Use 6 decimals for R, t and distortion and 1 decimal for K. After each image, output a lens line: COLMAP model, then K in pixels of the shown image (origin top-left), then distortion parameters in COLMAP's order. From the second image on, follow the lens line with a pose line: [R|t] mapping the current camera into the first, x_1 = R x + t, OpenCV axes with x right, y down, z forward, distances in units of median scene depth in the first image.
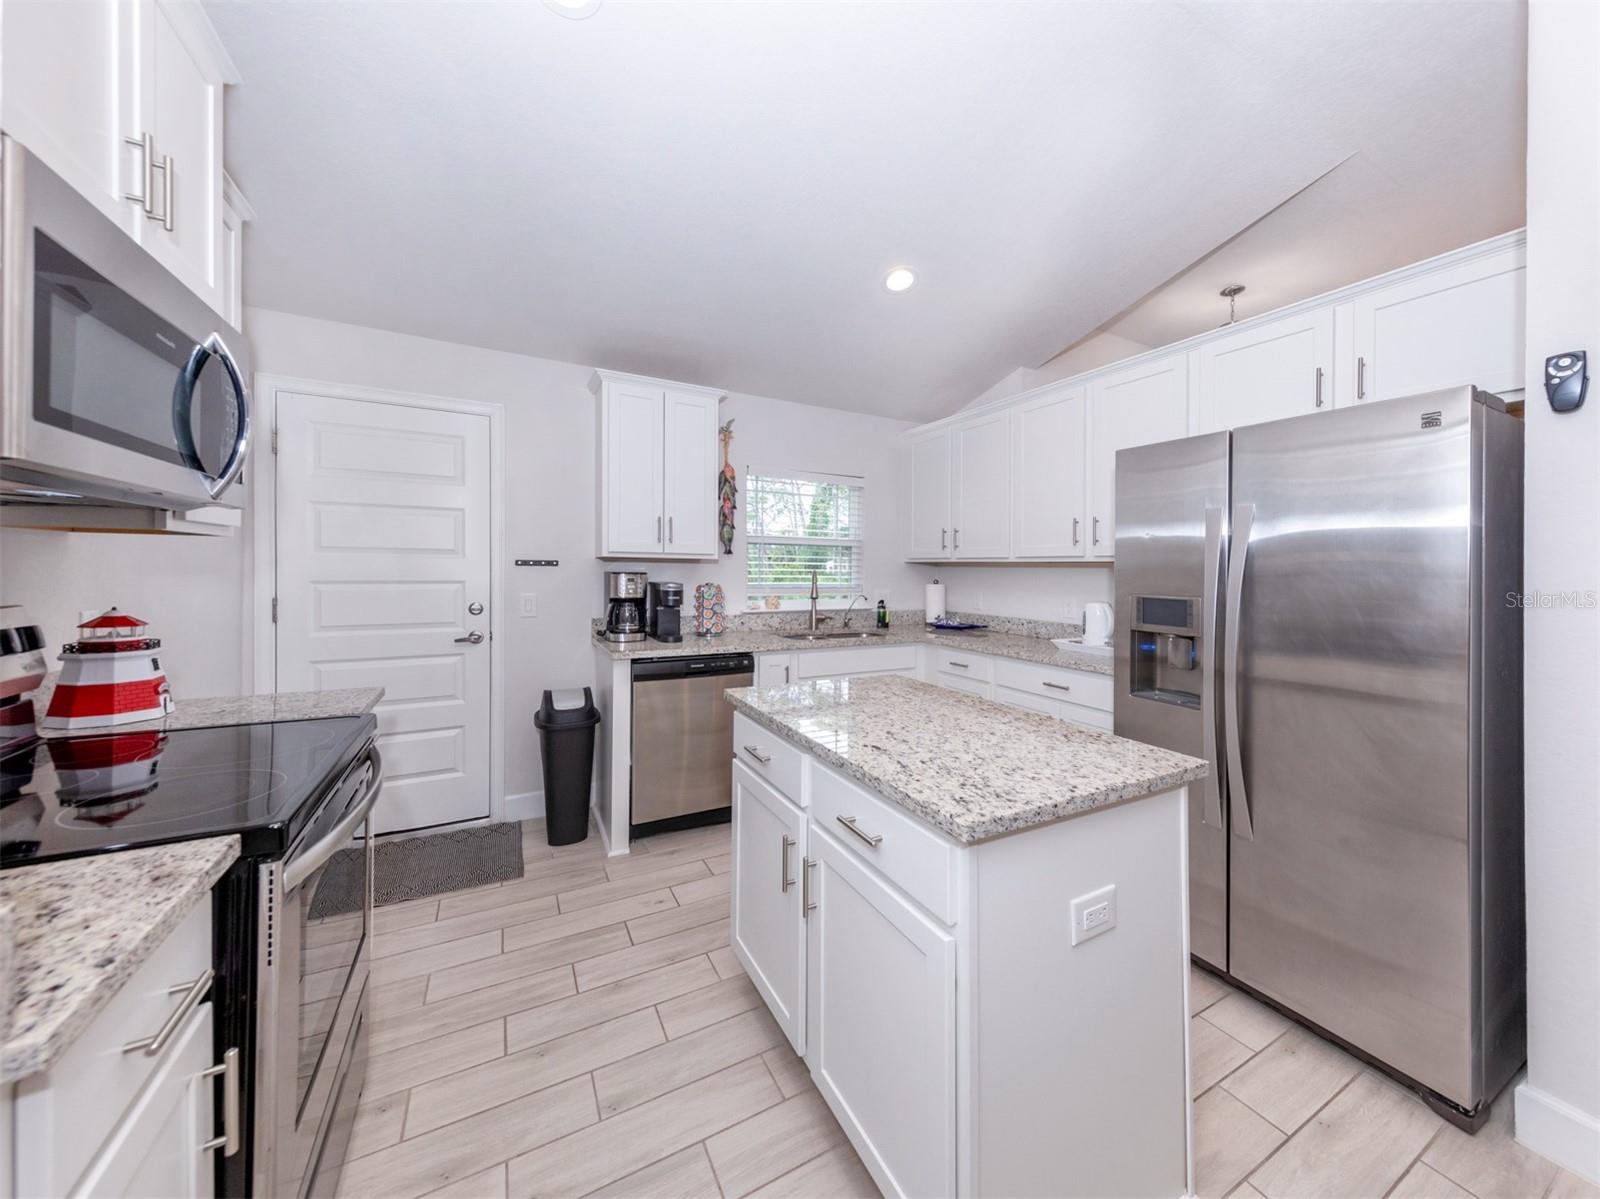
lens RADIAL K [[602.0, 0, 834.8], [0, 602.0, 575.6], [0, 0, 1]] dist [0.010224, -0.002755]
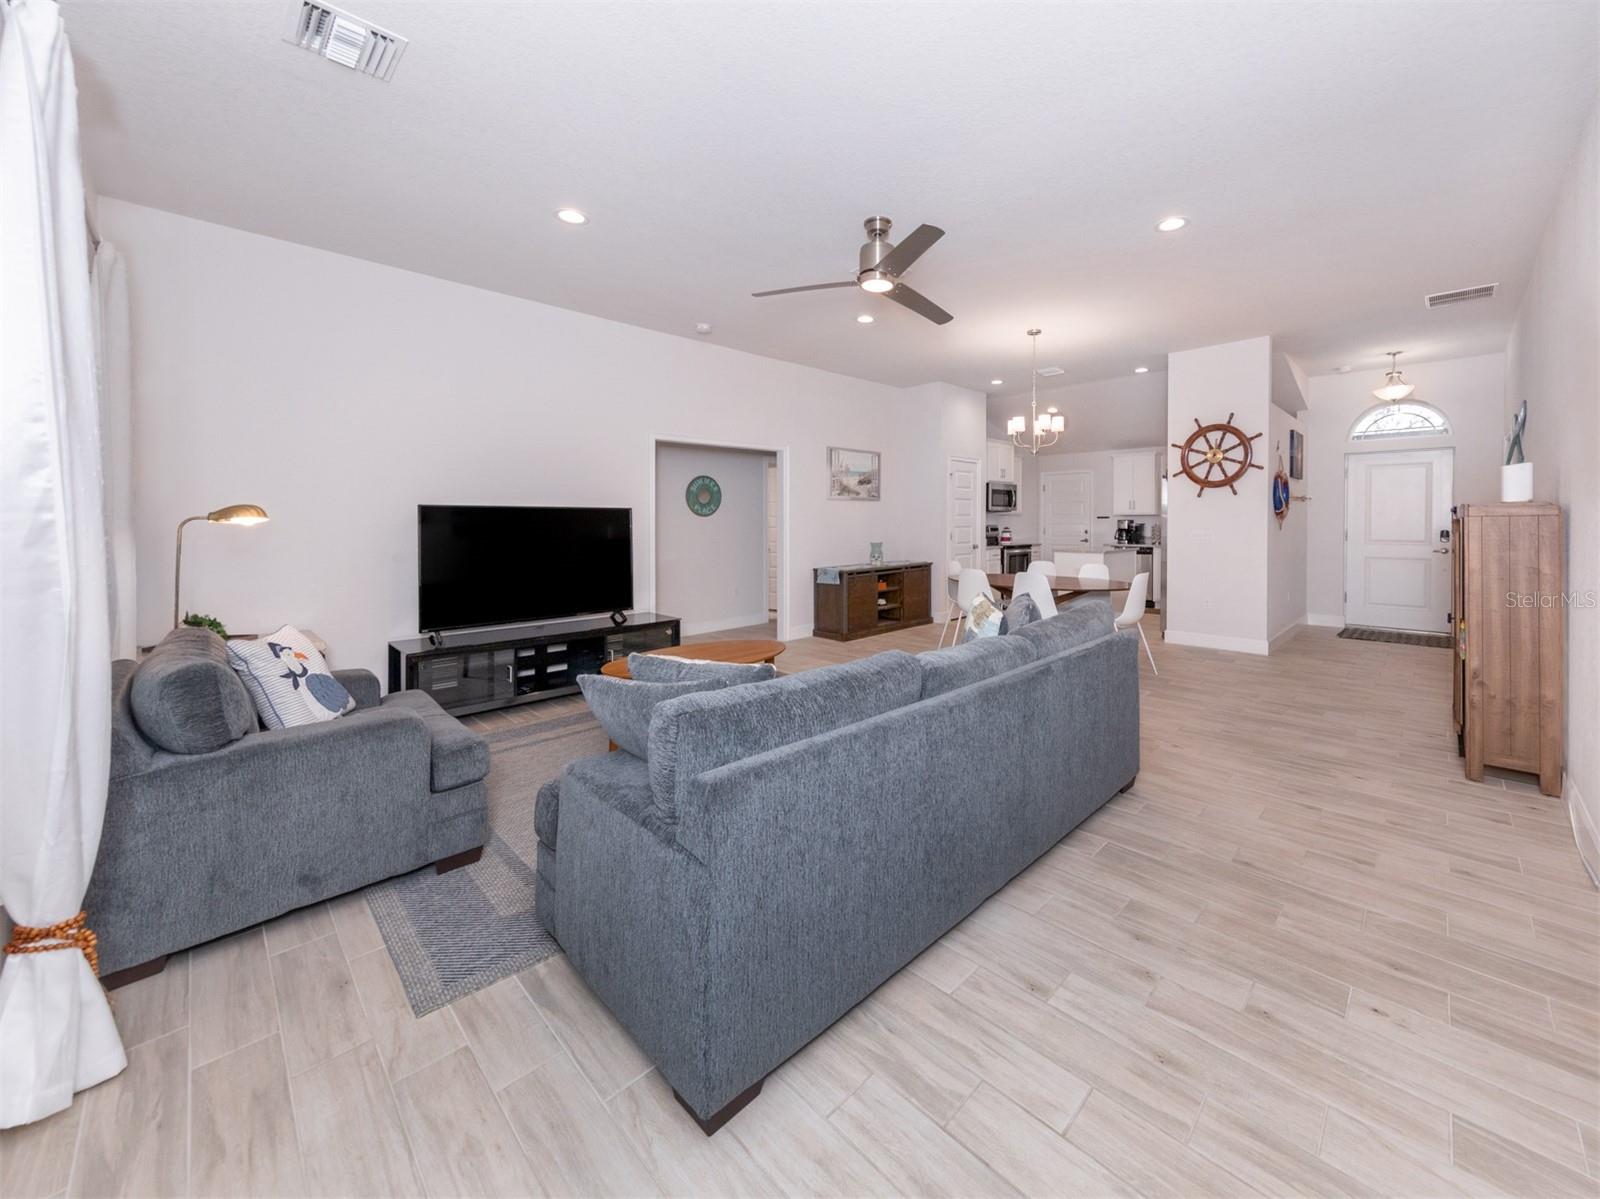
lens RADIAL K [[636.9, 0, 845.4], [0, 636.9, 541.2], [0, 0, 1]] dist [0.028676, 0.000179]
pose [[0.289753, 0.011312, -0.957035, 3.000981], [-0.001305, 0.999934, 0.011424, 0.084441], [0.957101, -0.002062, 0.289748, -1.635854]]
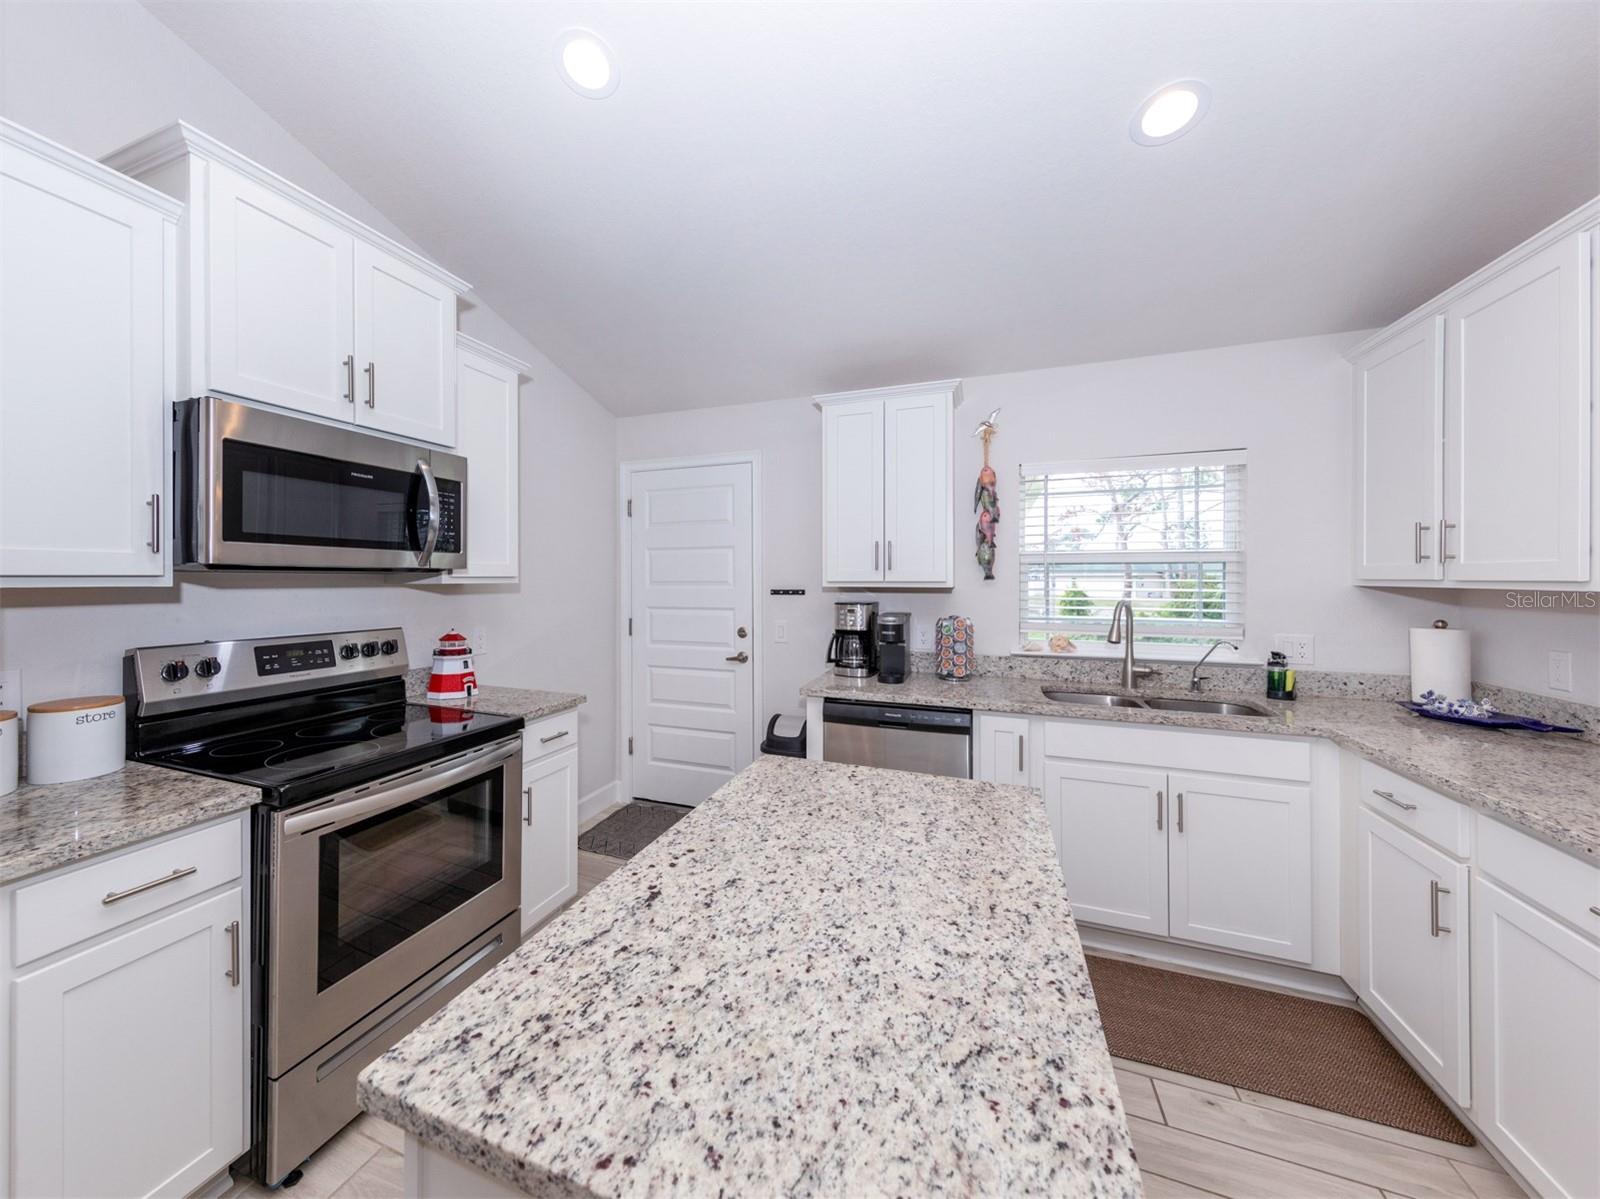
lens RADIAL K [[602.0, 0, 734.5], [0, 602.0, 570.3], [0, 0, 1]] dist [0.010224, -0.002755]
pose [[0.612003, -0.023672, -0.790501, 0.372060], [0.000306, 0.999559, -0.029696, -0.035930], [0.790856, 0.017932, 0.611740, 0.354171]]
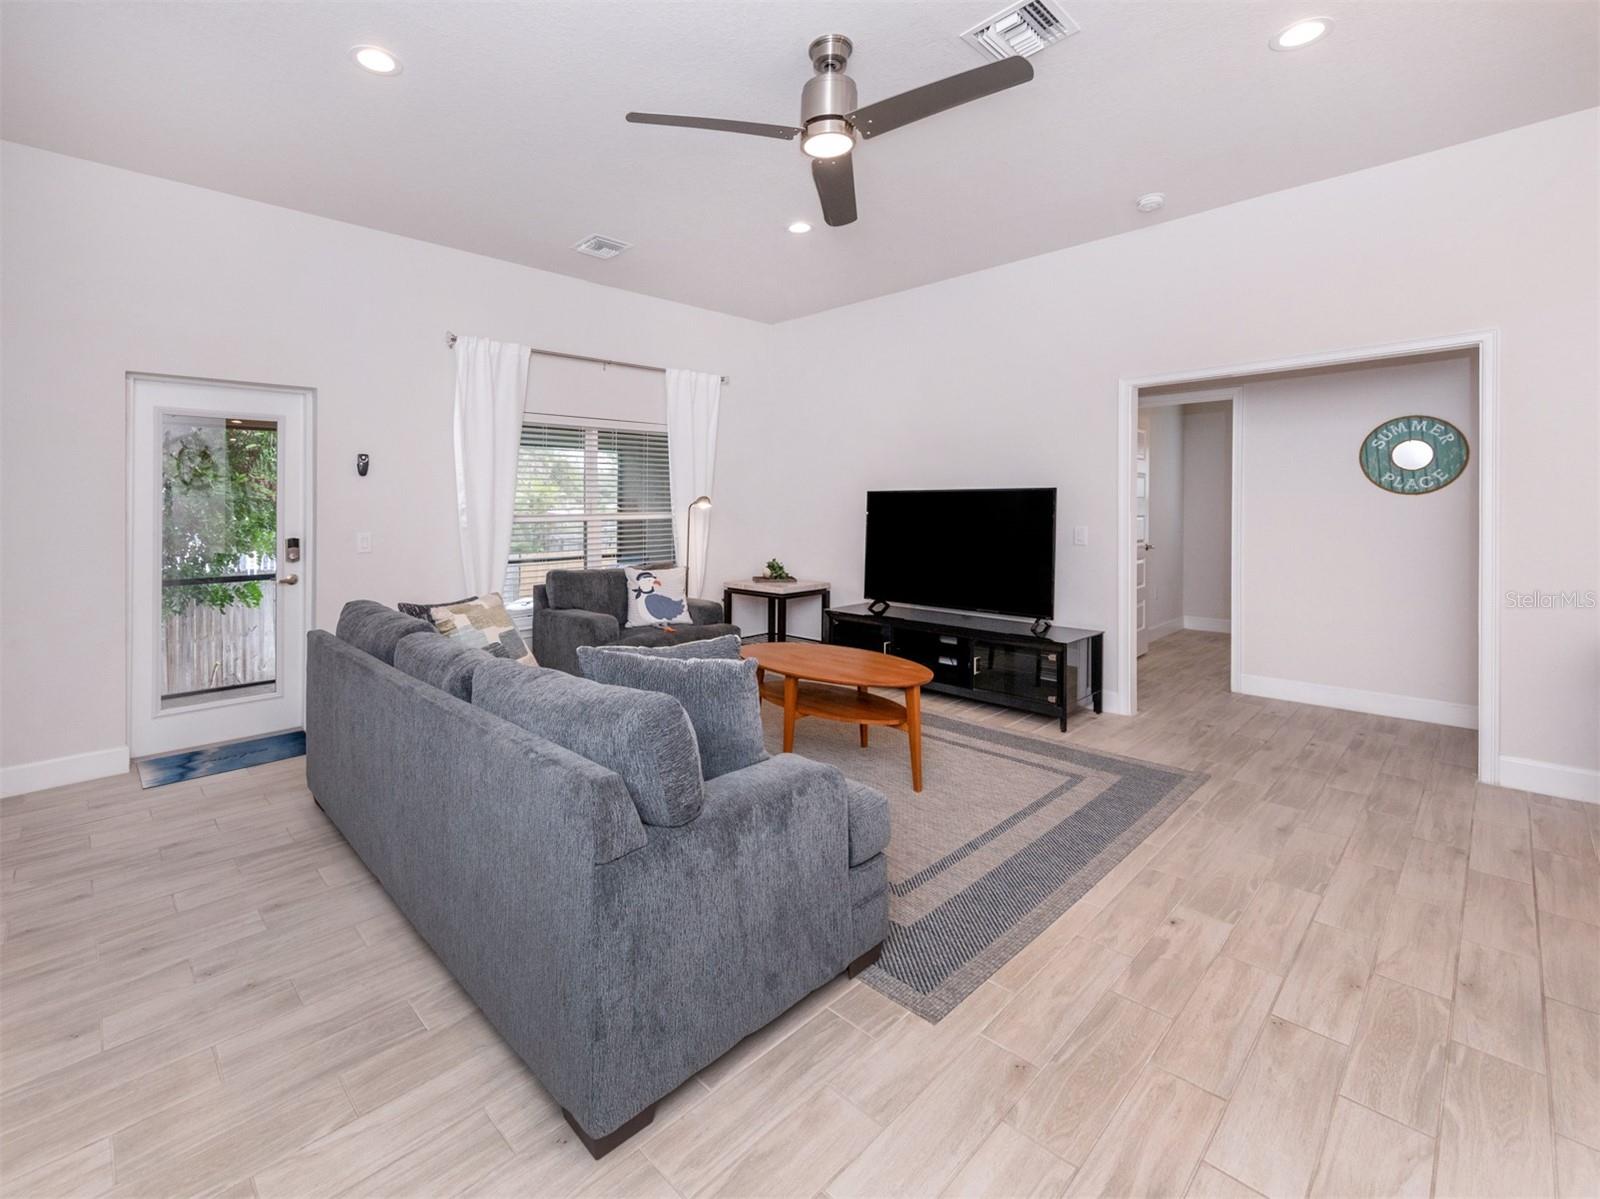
lens RADIAL K [[700.9, 0, 737.4], [0, 700.9, 521.7], [0, 0, 1]] dist [0.011557, -0.002653]
pose [[-0.973125, -0.005672, -0.230208, 1.890152], [-0.012960, 0.999461, 0.030156, 0.036185], [0.229912, 0.032329, -0.972674, -0.030309]]
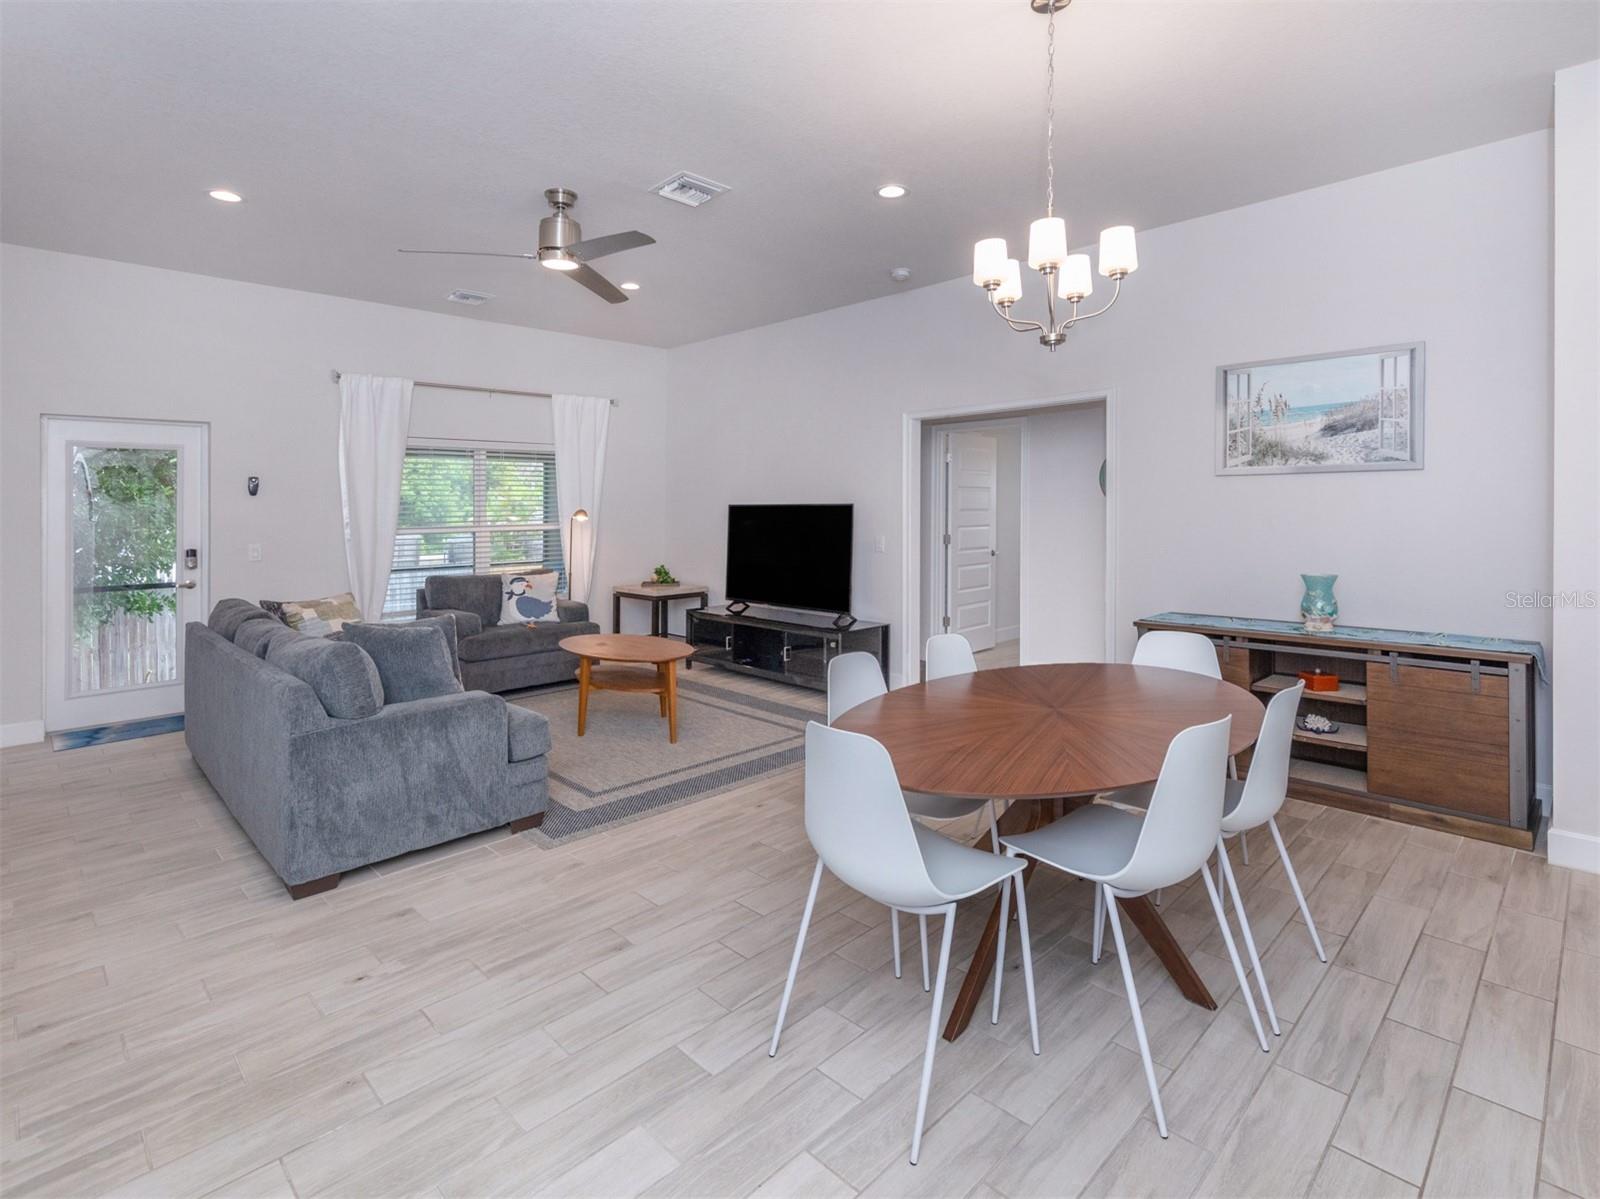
lens RADIAL K [[791.9, 0, 805.6], [0, 791.9, 519.7], [0, 0, 1]] dist [0.006524, -0.000383]
pose [[-0.965310, -0.003962, -0.261077, 1.422957], [-0.010248, 0.999689, 0.022720, -0.014005], [0.260906, 0.024607, -0.965051, 0.744288]]
